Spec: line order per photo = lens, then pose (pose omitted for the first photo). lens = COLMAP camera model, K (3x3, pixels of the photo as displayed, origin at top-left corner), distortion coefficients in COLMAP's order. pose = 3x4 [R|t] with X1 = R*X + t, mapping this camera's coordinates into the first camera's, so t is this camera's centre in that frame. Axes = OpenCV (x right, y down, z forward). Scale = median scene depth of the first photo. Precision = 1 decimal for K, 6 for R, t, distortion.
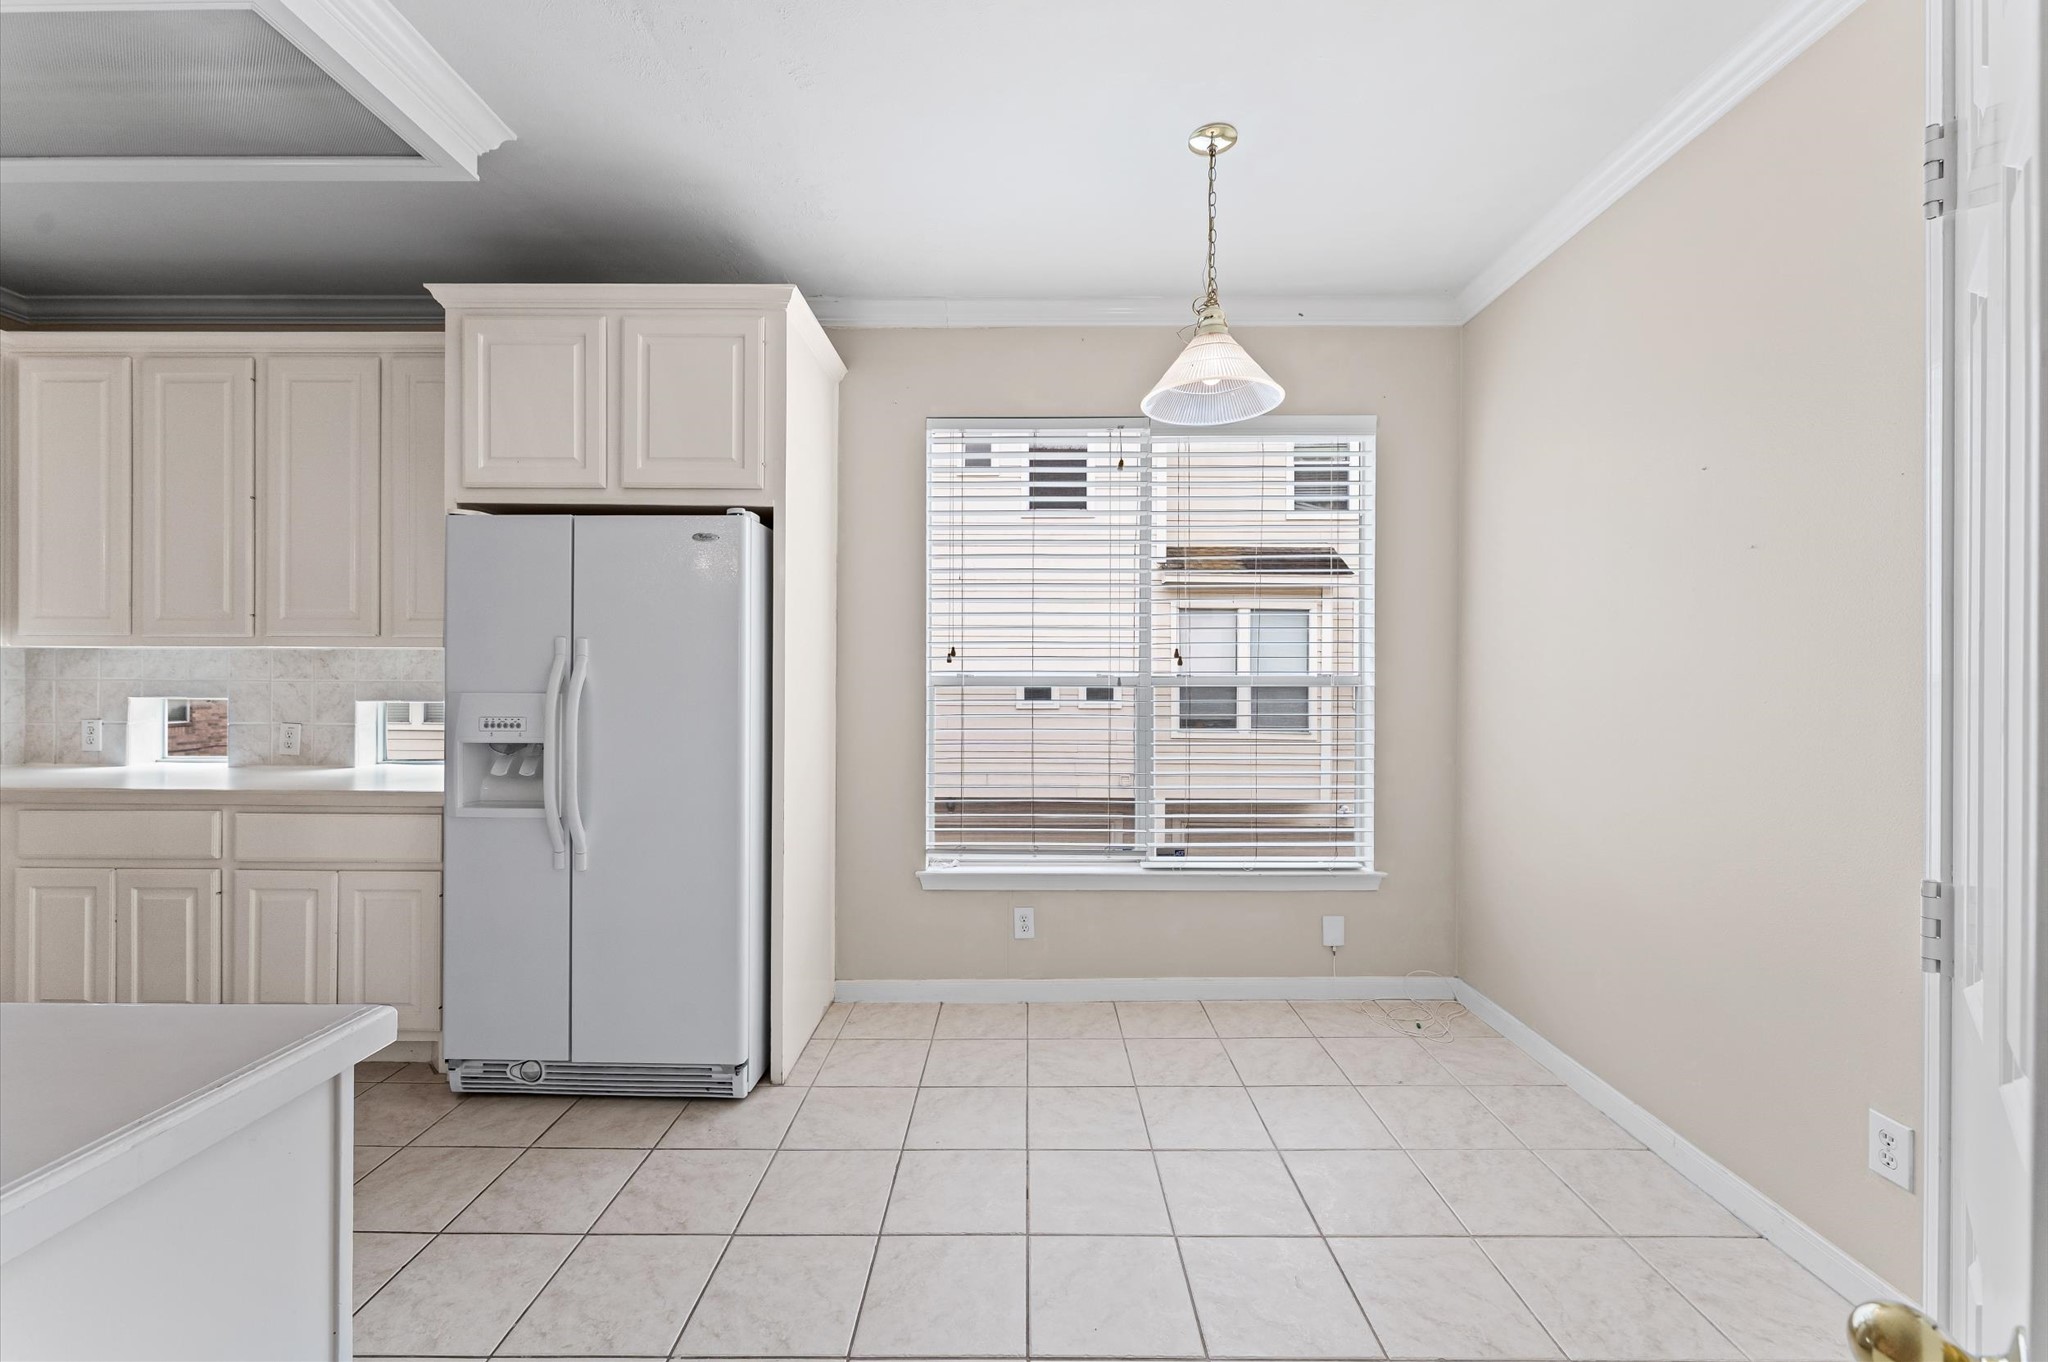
lens RADIAL K [[819.4, 0, 1022.0], [0, 819.4, 675.8], [0, 0, 1]] dist [0.000354, -0.000471]
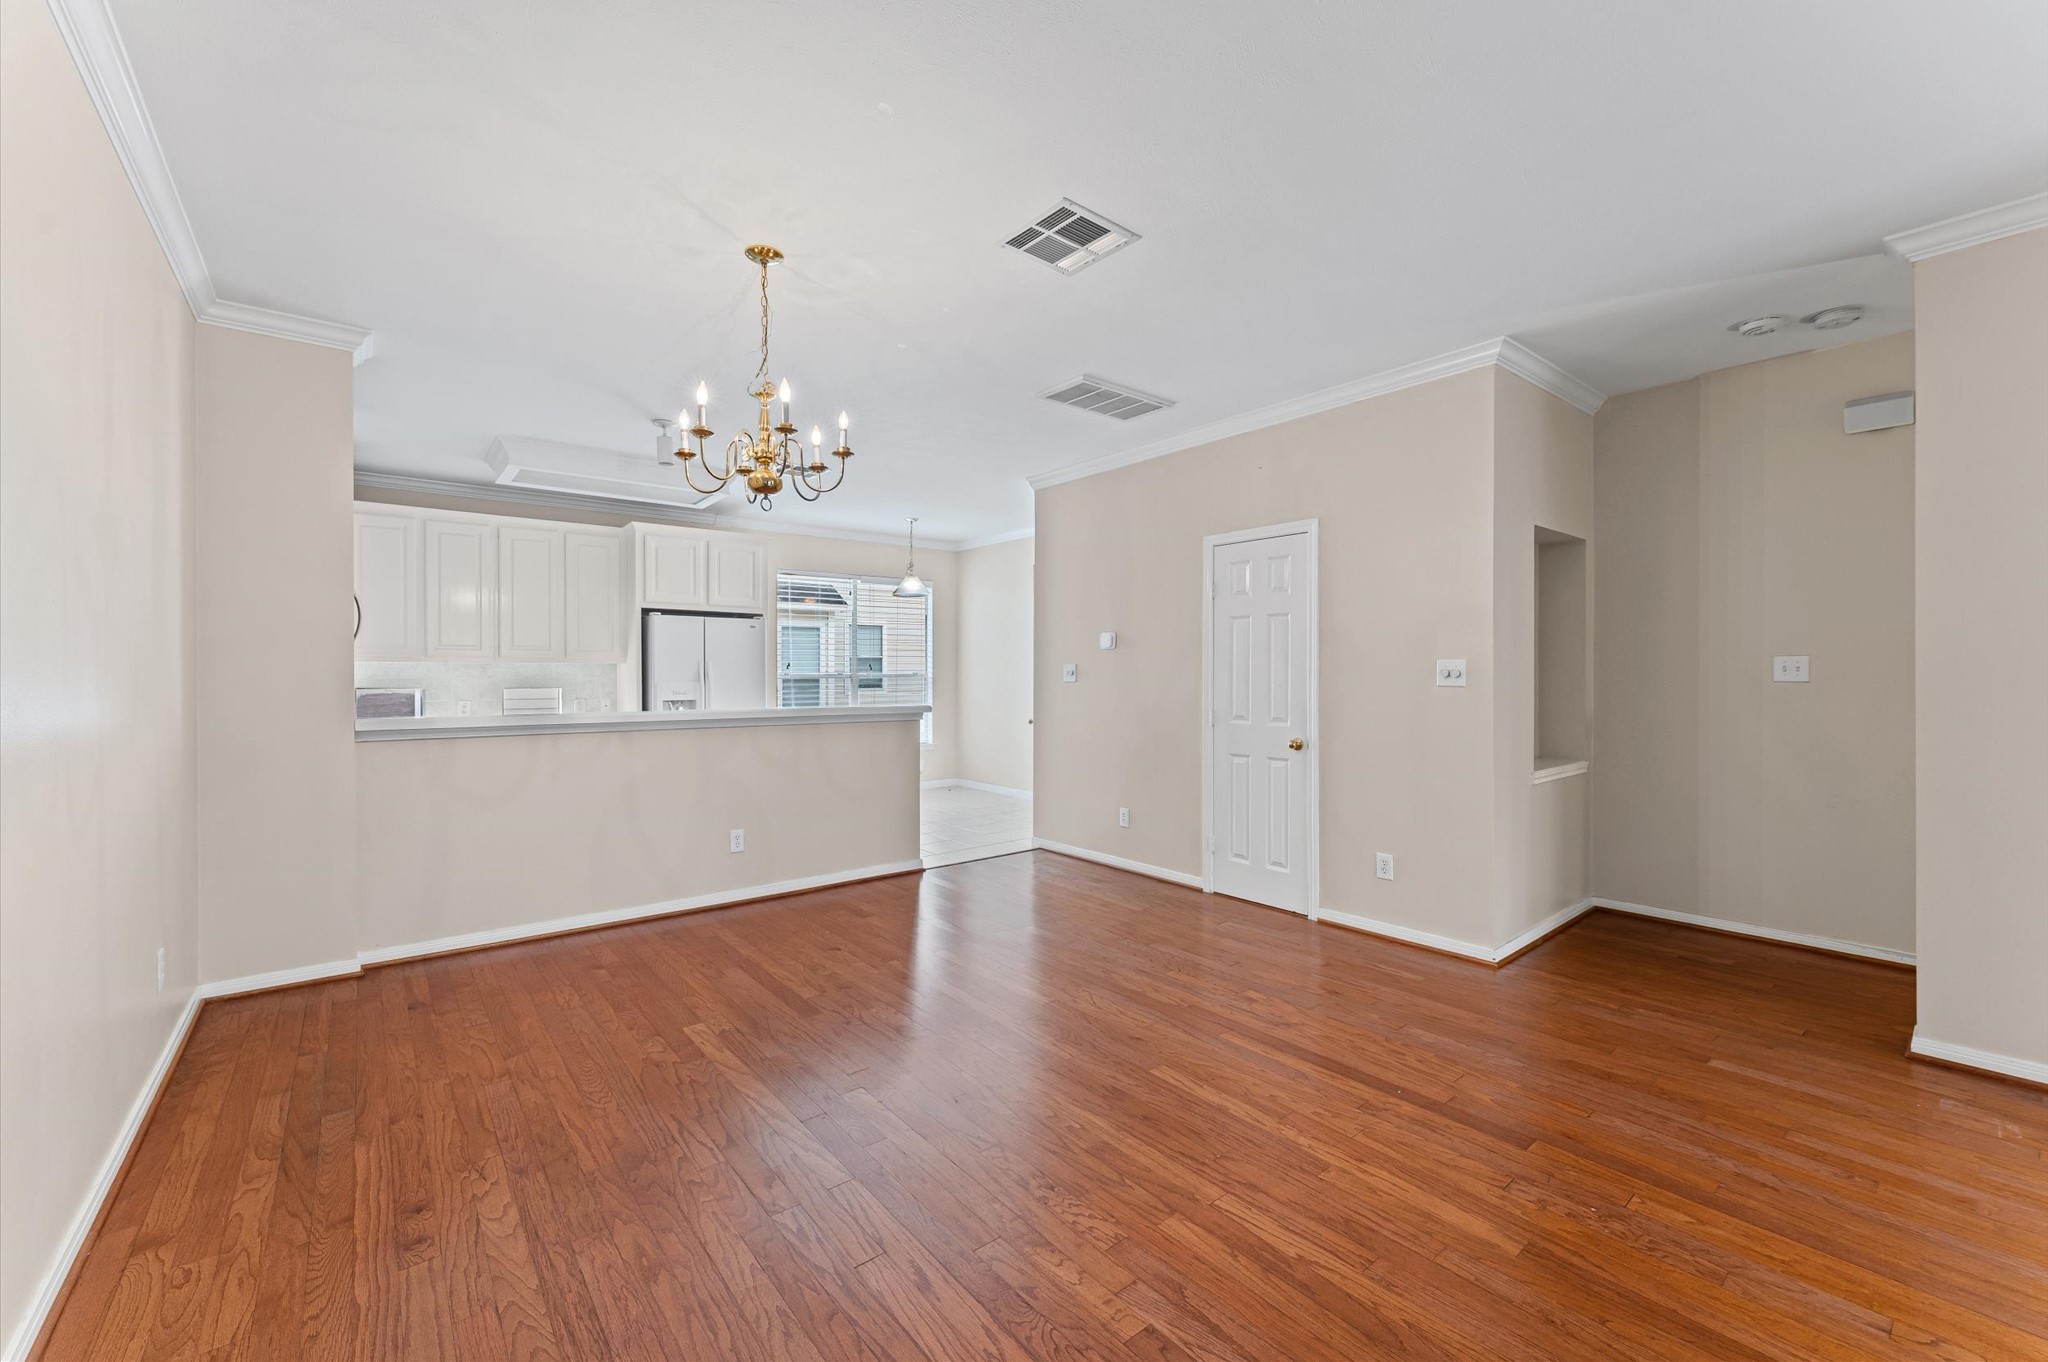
lens RADIAL K [[819.4, 0, 1022.0], [0, 819.4, 675.8], [0, 0, 1]] dist [0.000354, -0.000471]
pose [[0.776933, -0.006980, 0.629545, -1.361614], [0.004392, 0.999974, 0.005668, -0.008004], [-0.629568, -0.001639, 0.776944, -1.684294]]
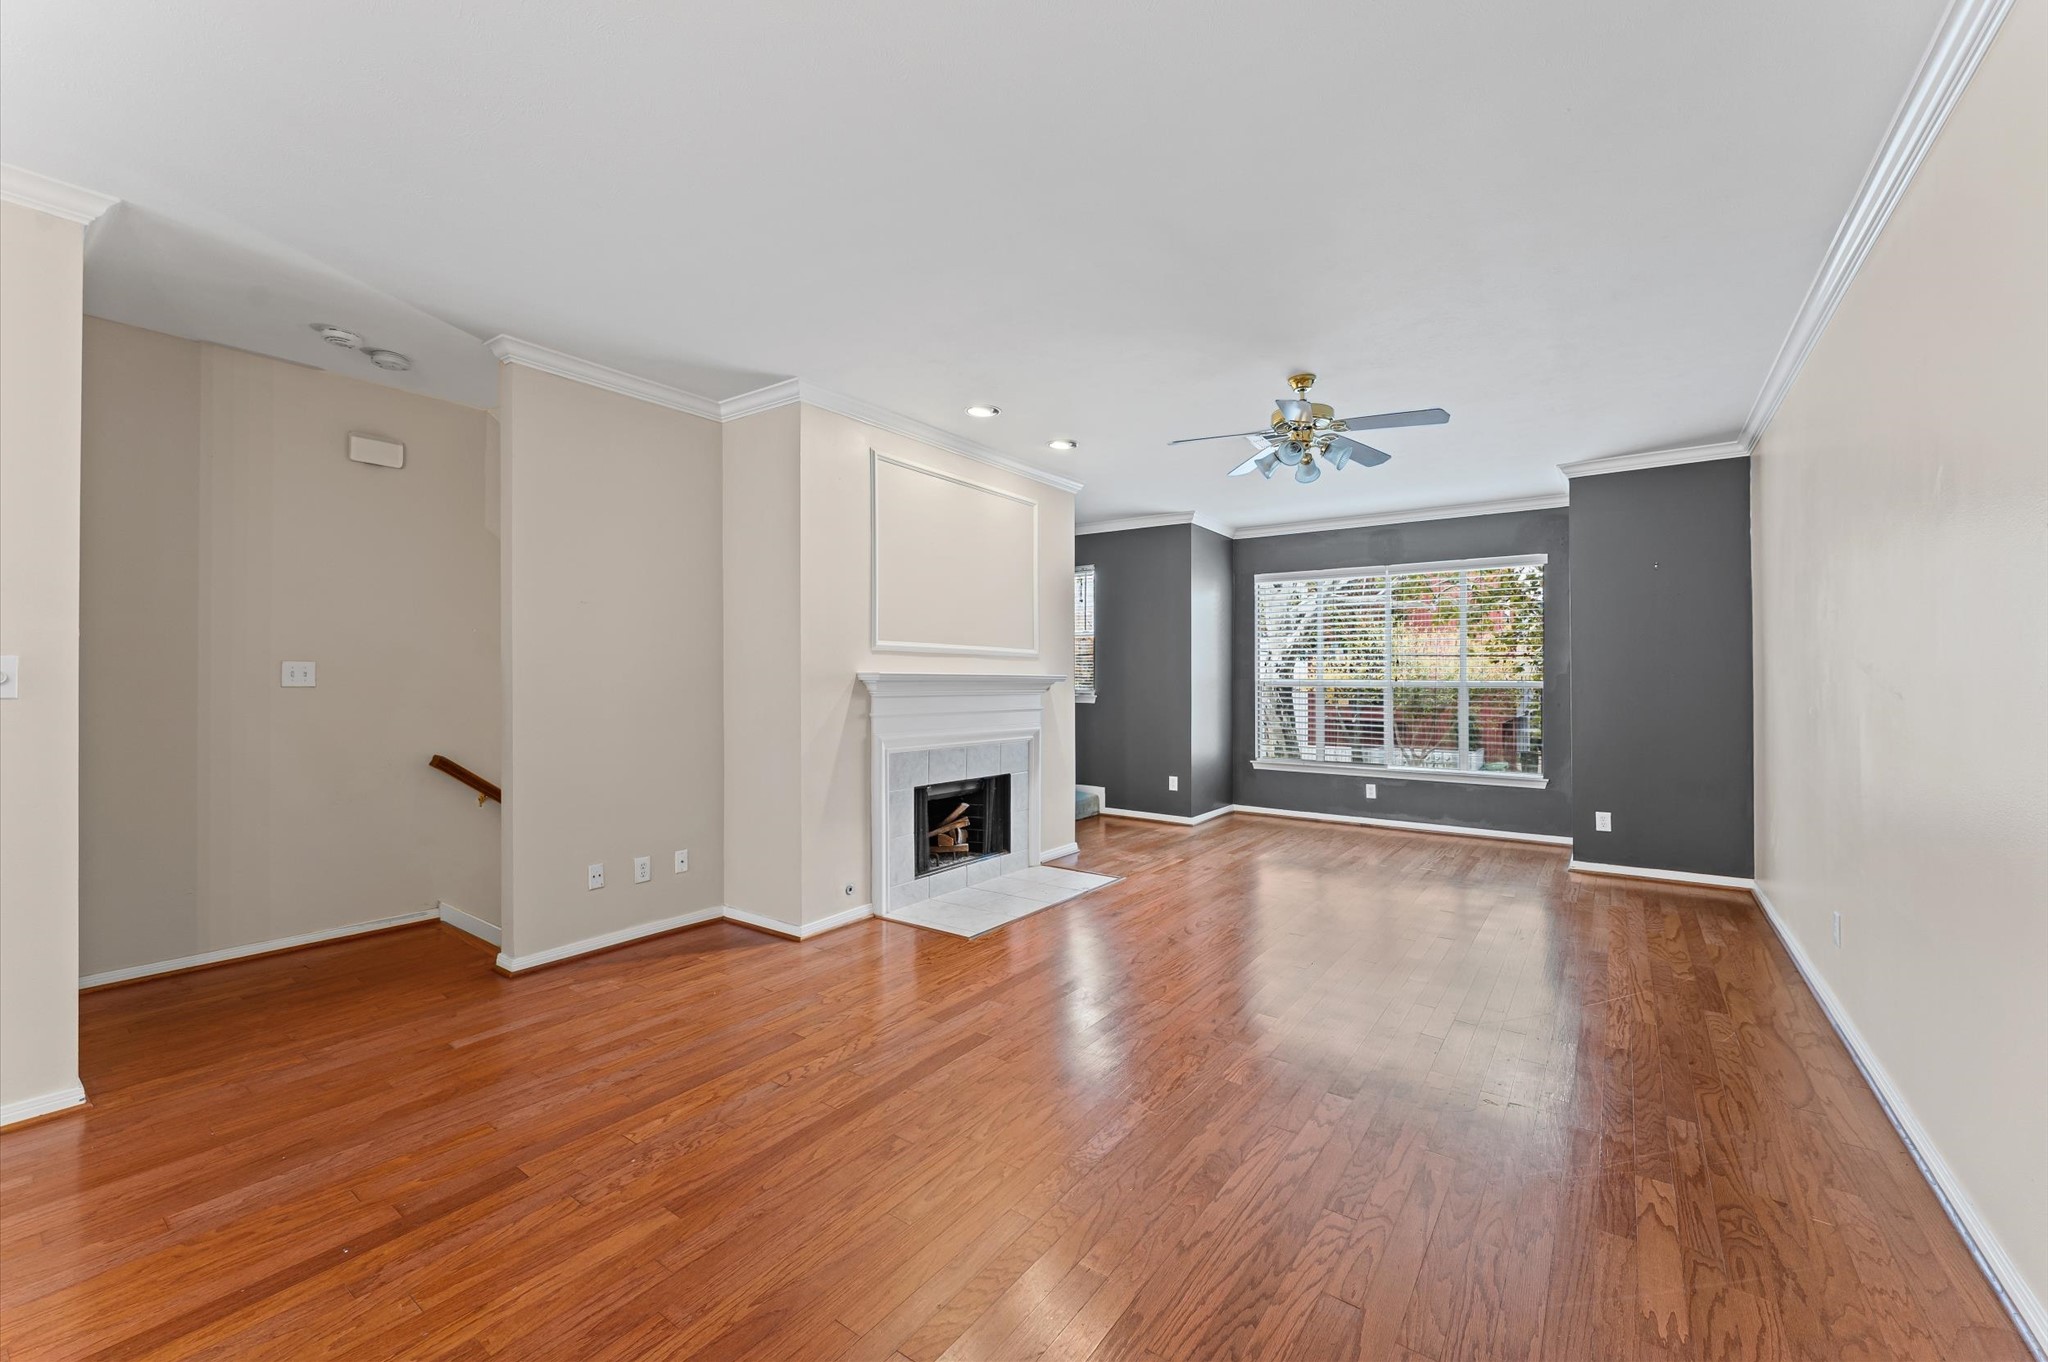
lens RADIAL K [[819.4, 0, 1022.0], [0, 819.4, 675.8], [0, 0, 1]] dist [0.000354, -0.000471]
pose [[-0.809727, -0.004496, 0.586790, -1.296642], [-0.006855, 0.999975, -0.001799, -0.009489], [-0.586767, -0.005479, -0.809738, -0.981640]]
